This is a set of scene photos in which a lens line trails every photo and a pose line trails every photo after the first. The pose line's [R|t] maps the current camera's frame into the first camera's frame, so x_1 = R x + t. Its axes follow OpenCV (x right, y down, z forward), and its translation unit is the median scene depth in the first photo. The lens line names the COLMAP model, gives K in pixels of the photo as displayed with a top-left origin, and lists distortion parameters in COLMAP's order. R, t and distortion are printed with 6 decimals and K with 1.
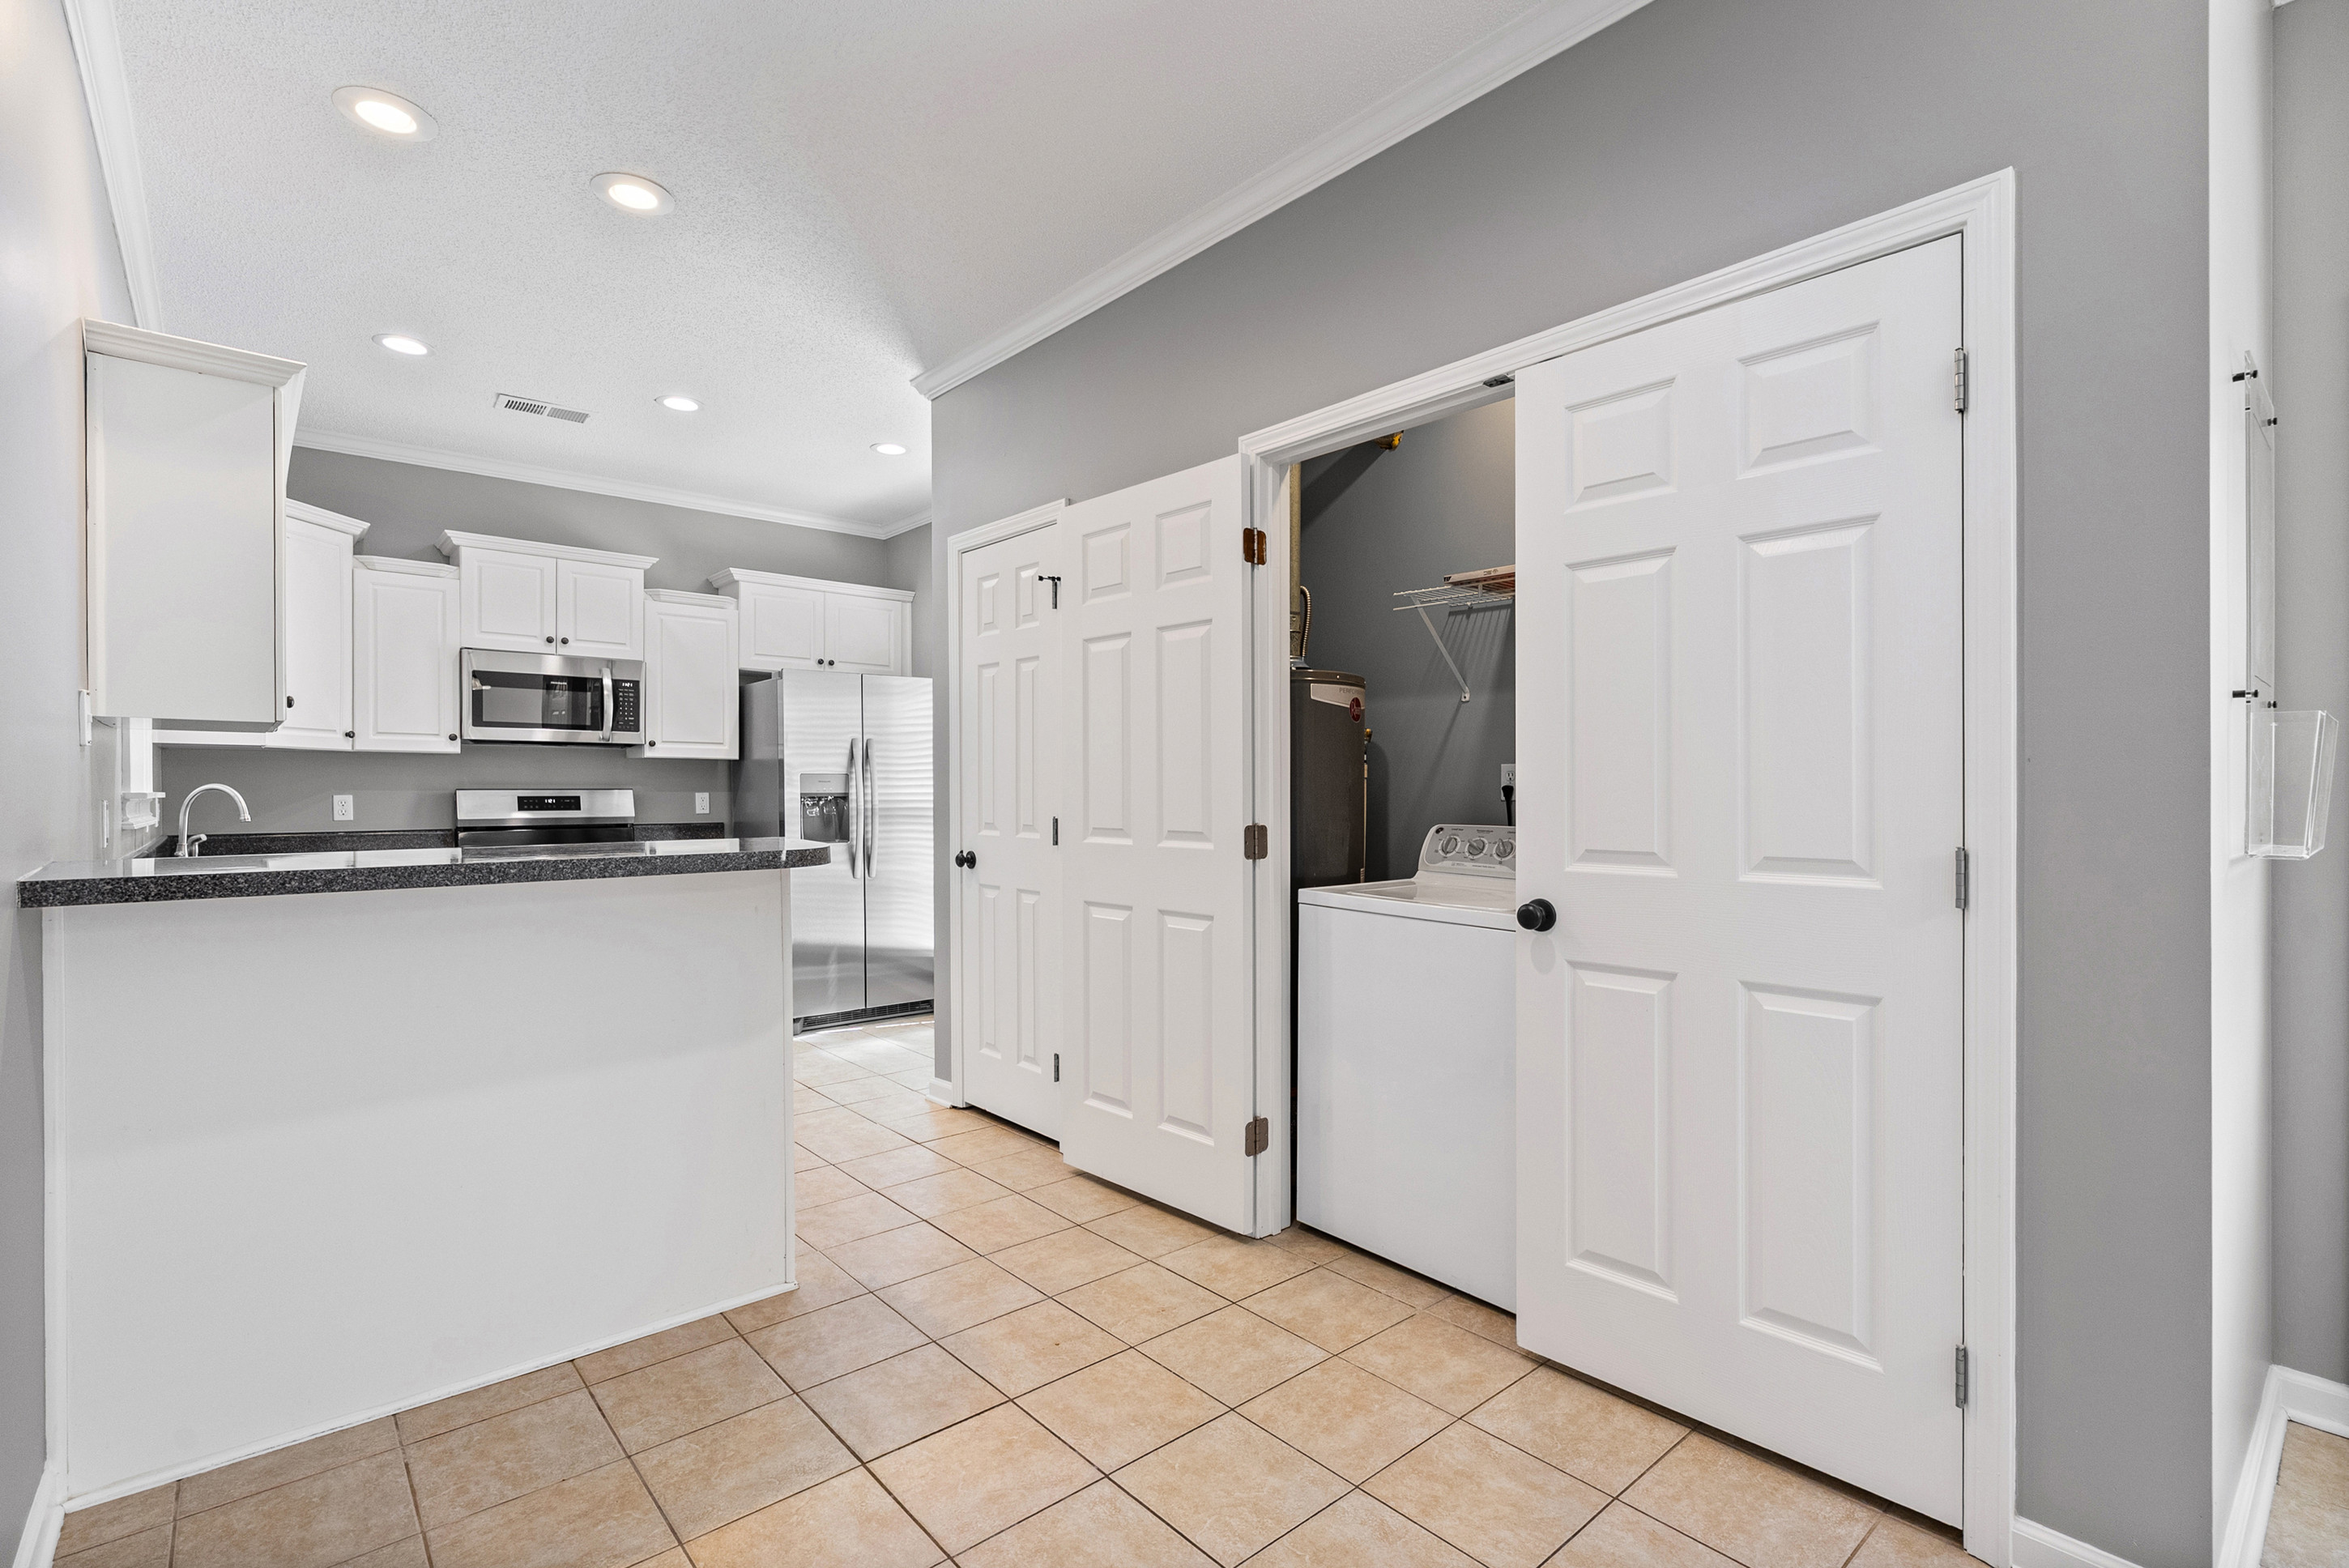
lens RADIAL K [[1063.1, 0, 1156.9], [0, 1063.1, 799.4], [0, 0, 1]] dist [-0.011352, 0.004033]
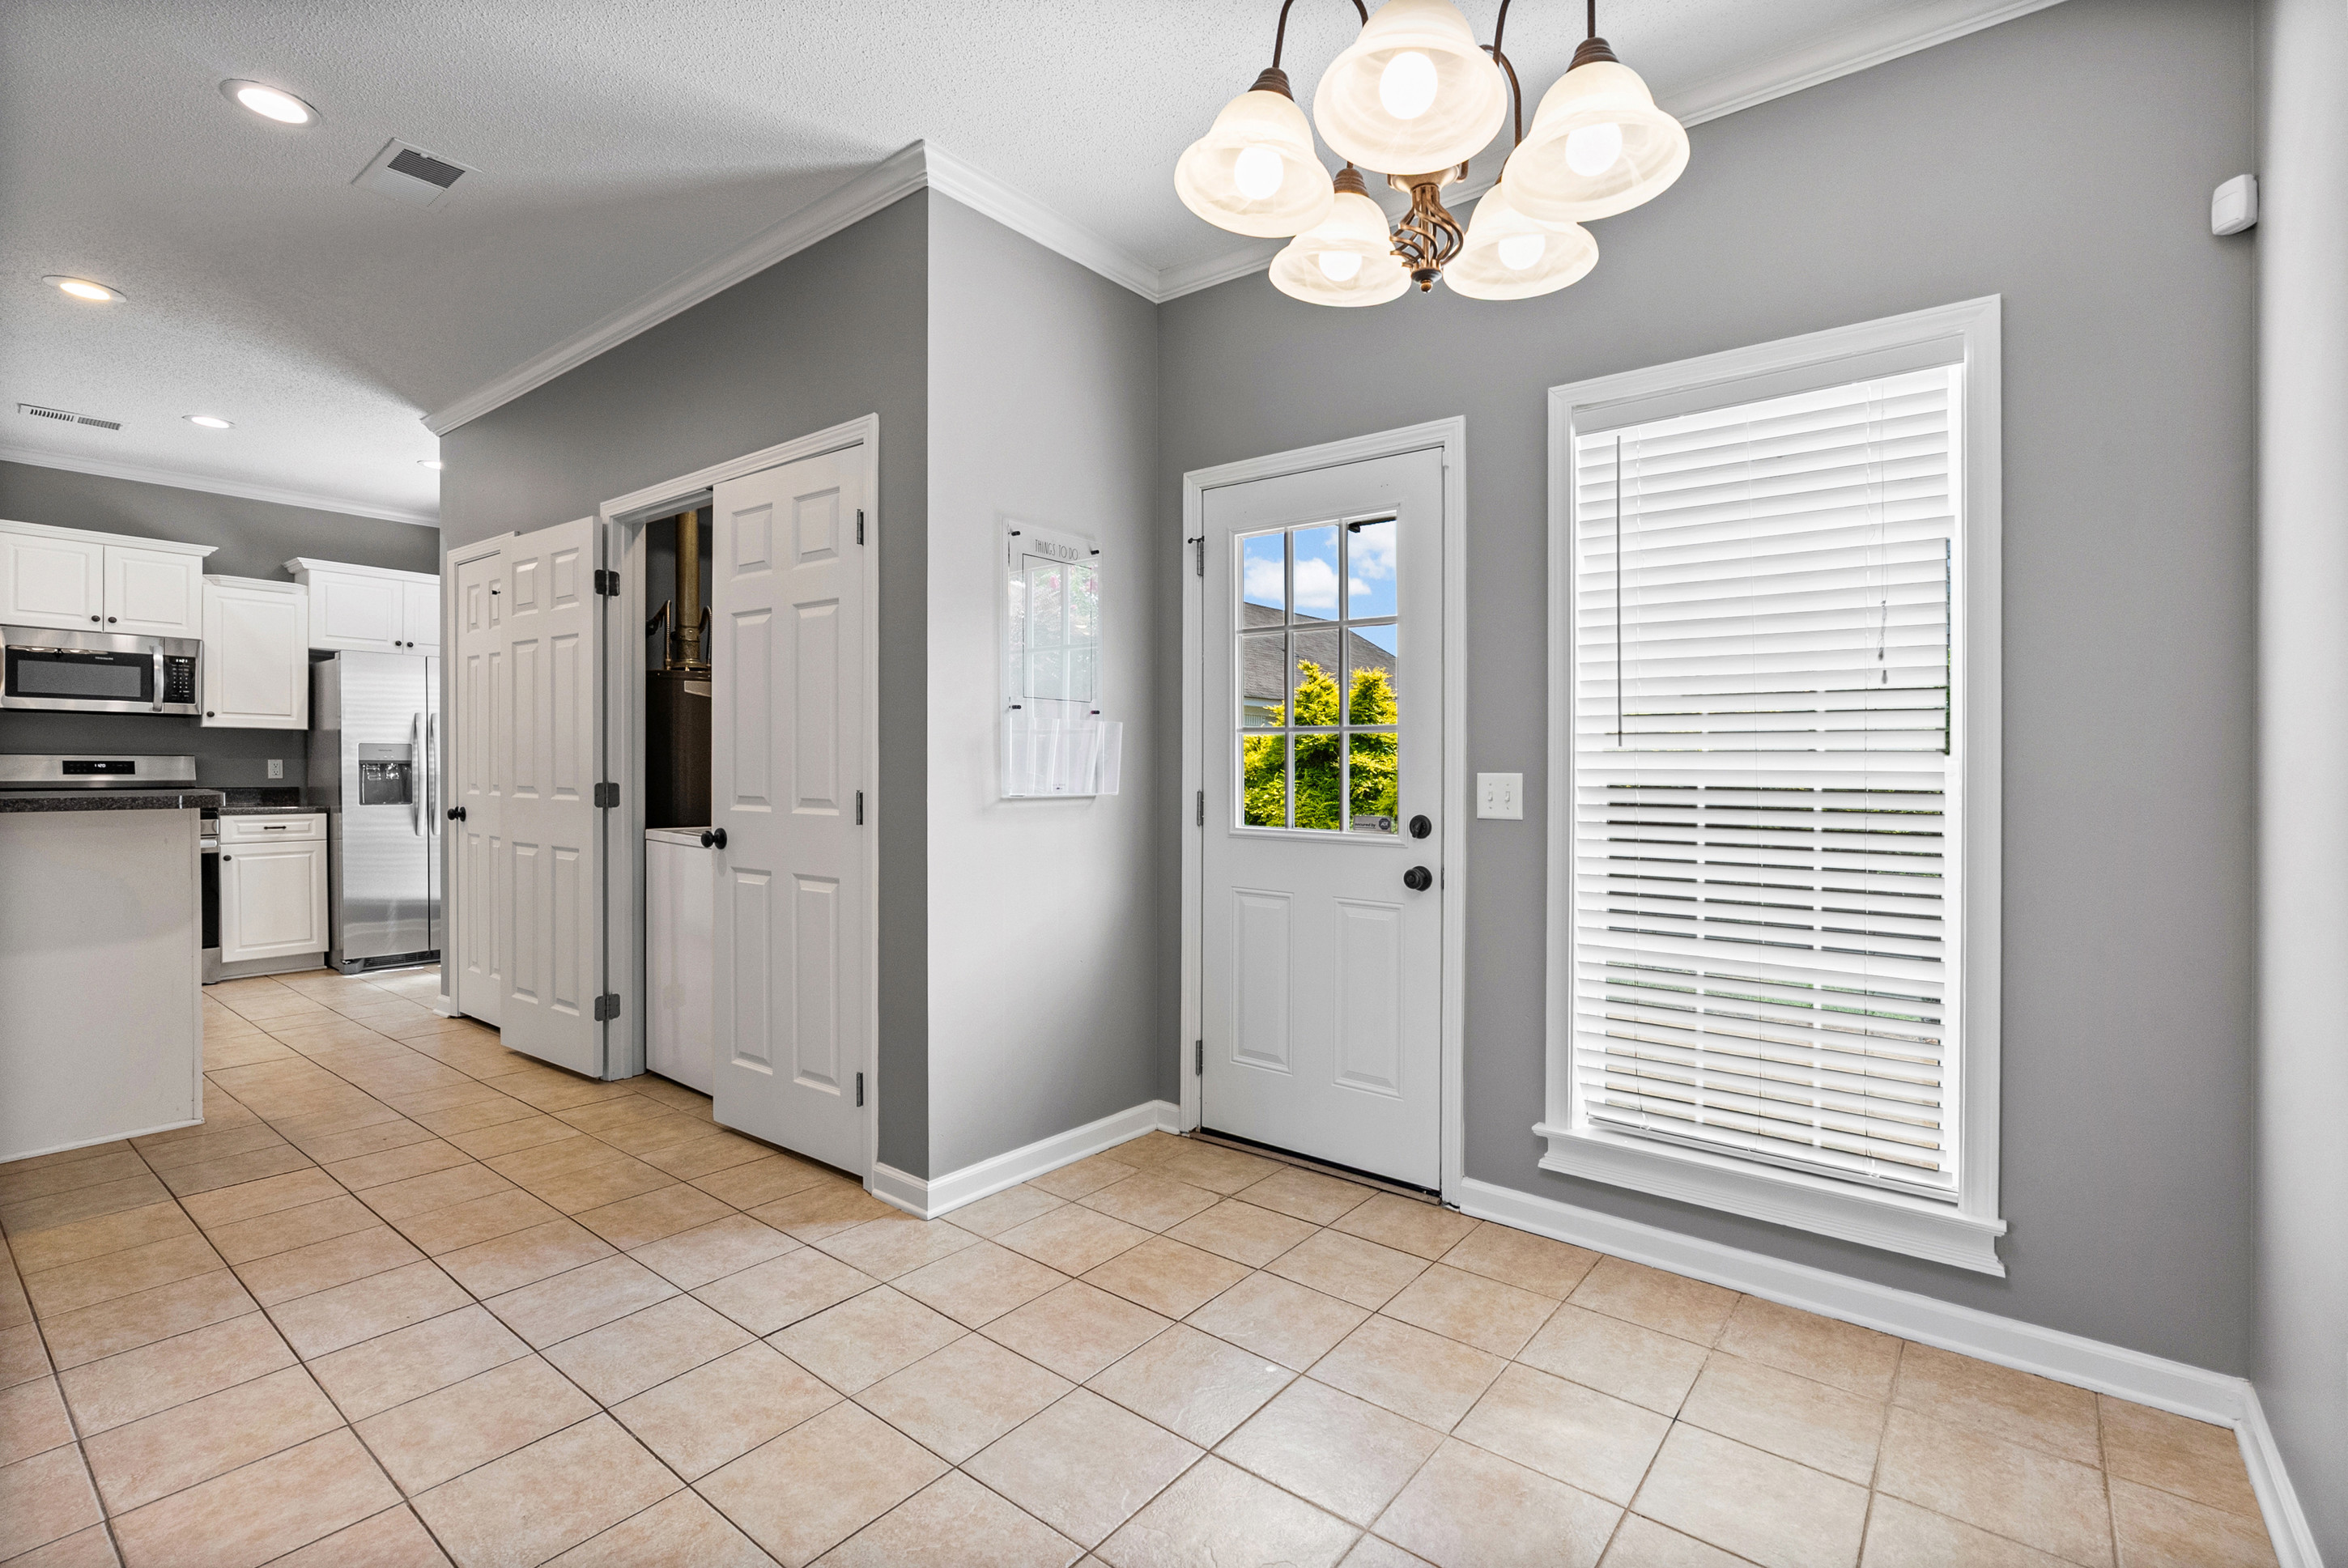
lens RADIAL K [[1062.6, 0, 1168.0], [0, 1062.6, 772.4], [0, 0, 1]] dist [-0.011352, 0.004033]
pose [[0.981986, 0.004518, 0.188899, 0.328706], [-0.004332, 0.999990, -0.001397, 0.005391], [-0.188903, 0.000553, 0.981996, -0.298024]]
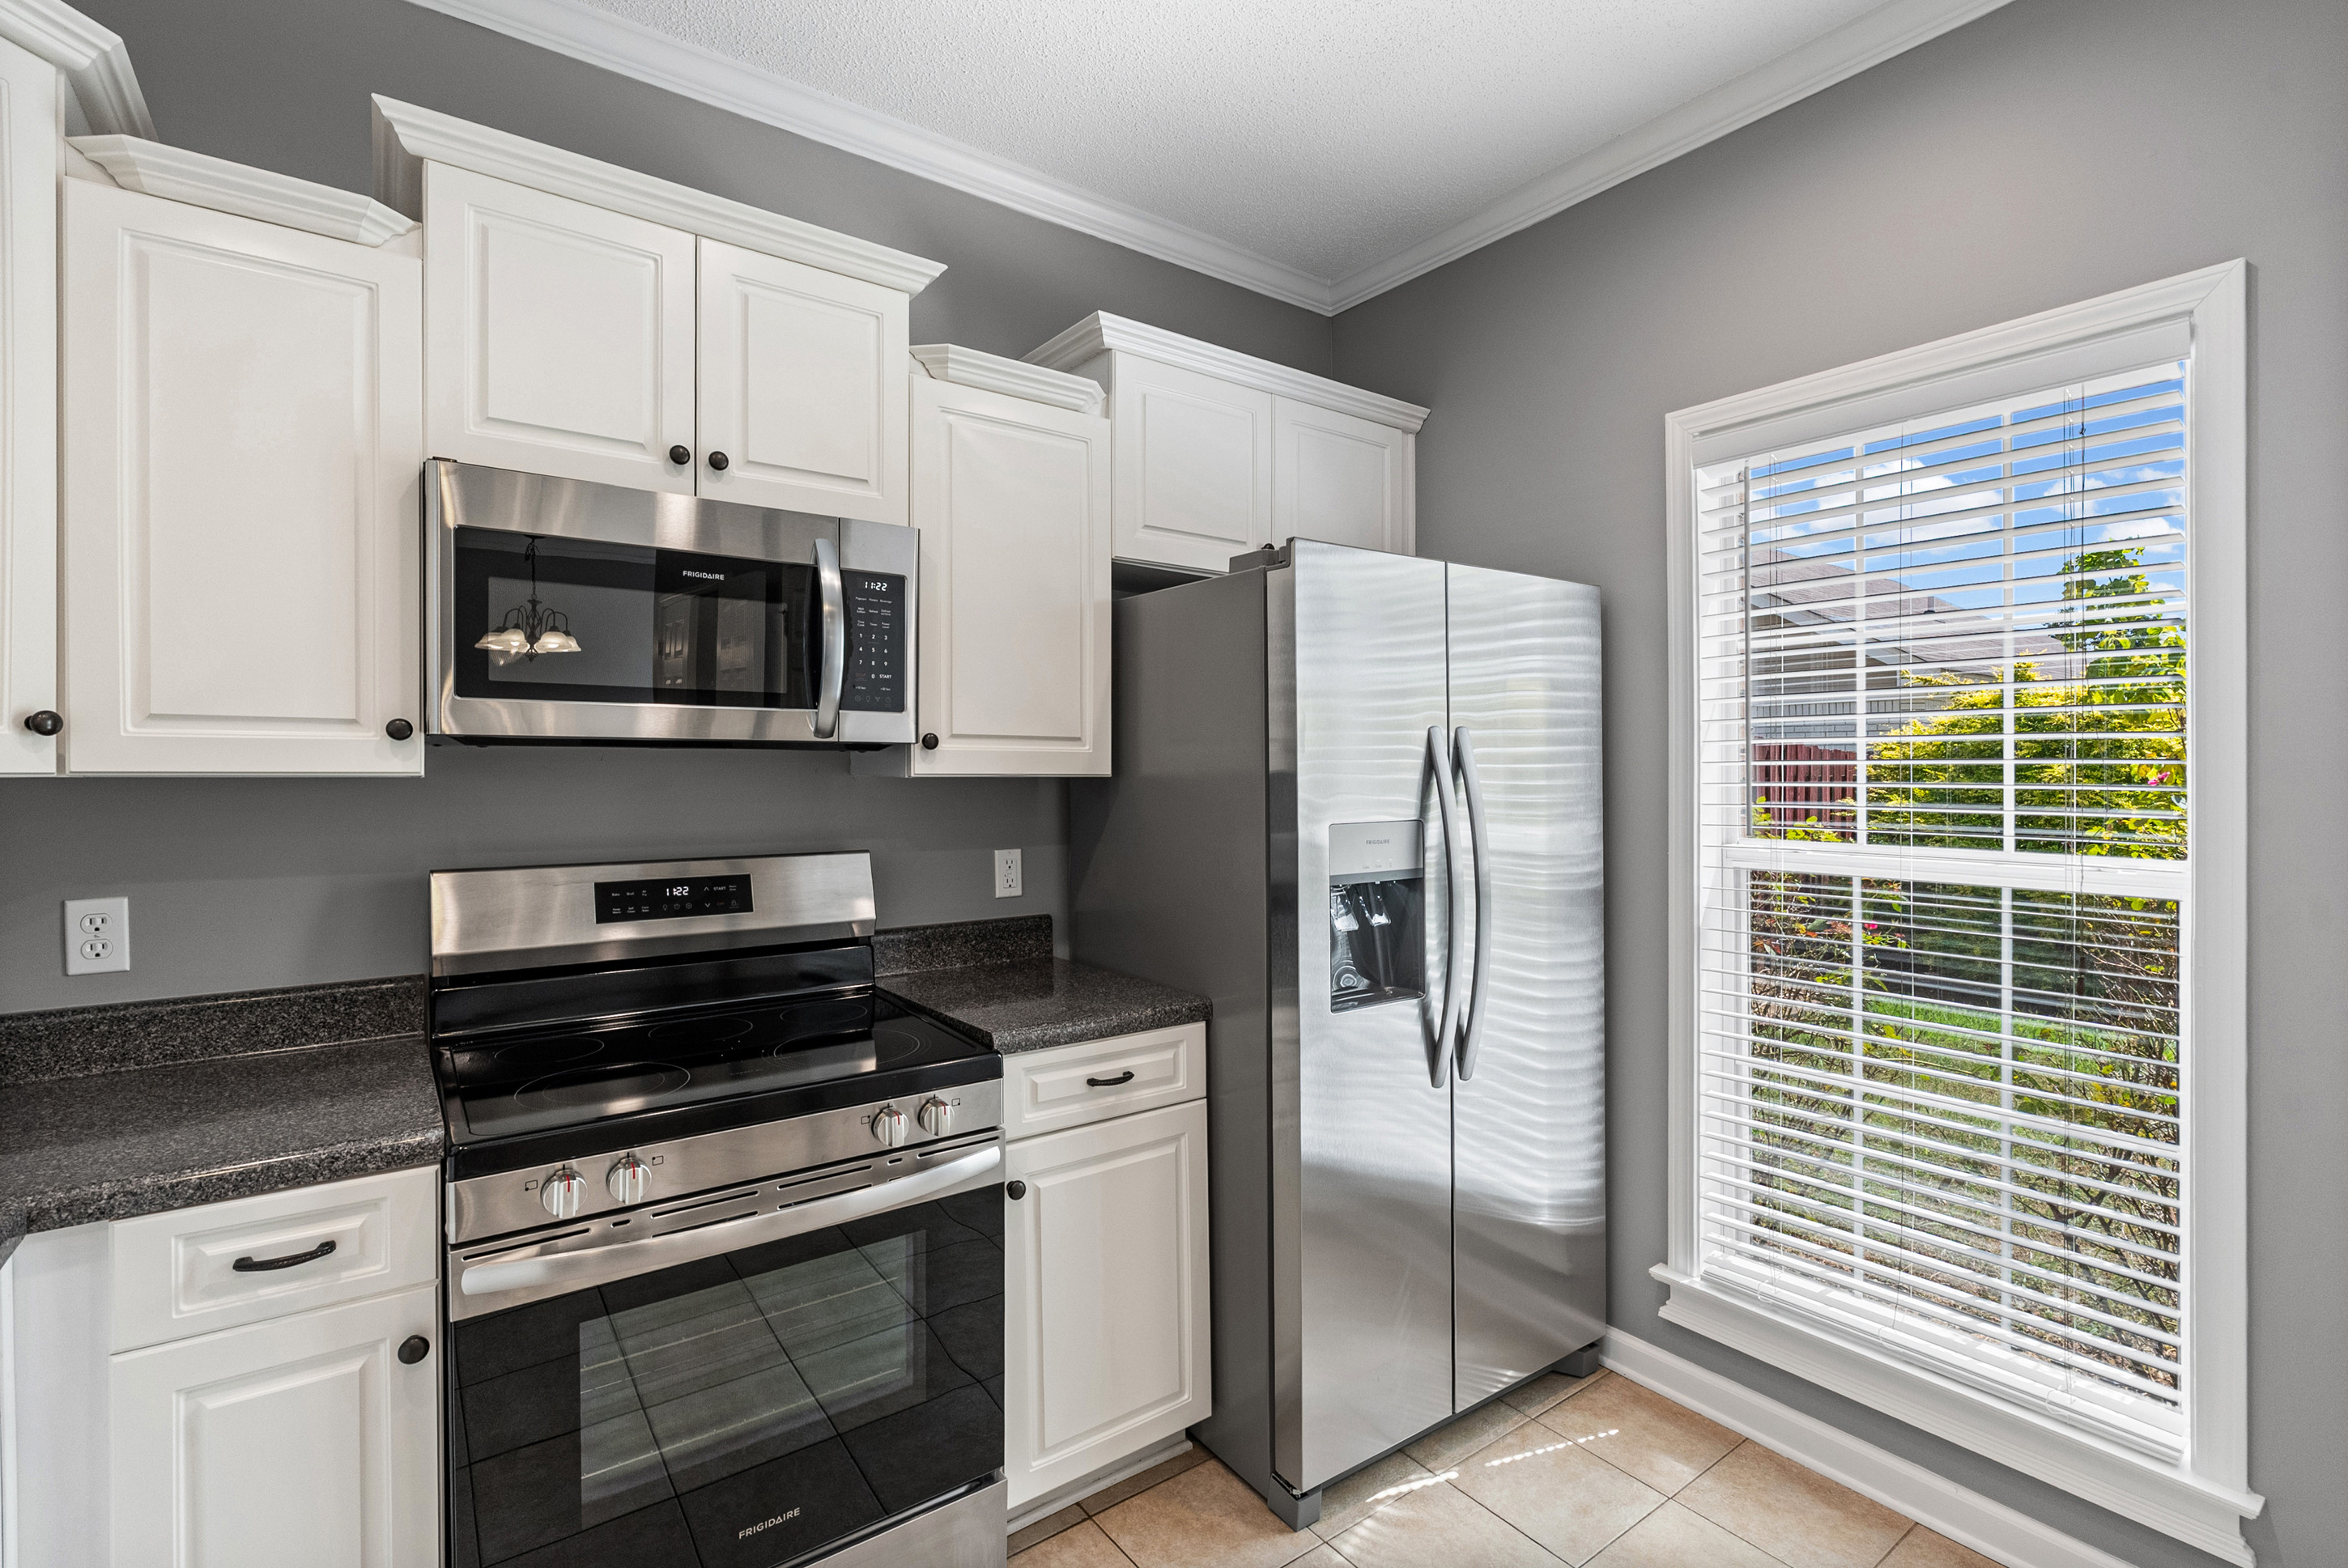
lens RADIAL K [[1062.6, 0, 1167.3], [0, 1062.6, 787.2], [0, 0, 1]] dist [-0.011352, 0.004033]
pose [[0.997039, 0.003200, -0.076834, -0.398689], [-0.002646, 0.999970, 0.007314, -0.043480], [0.076855, -0.007089, 0.997017, 0.686085]]
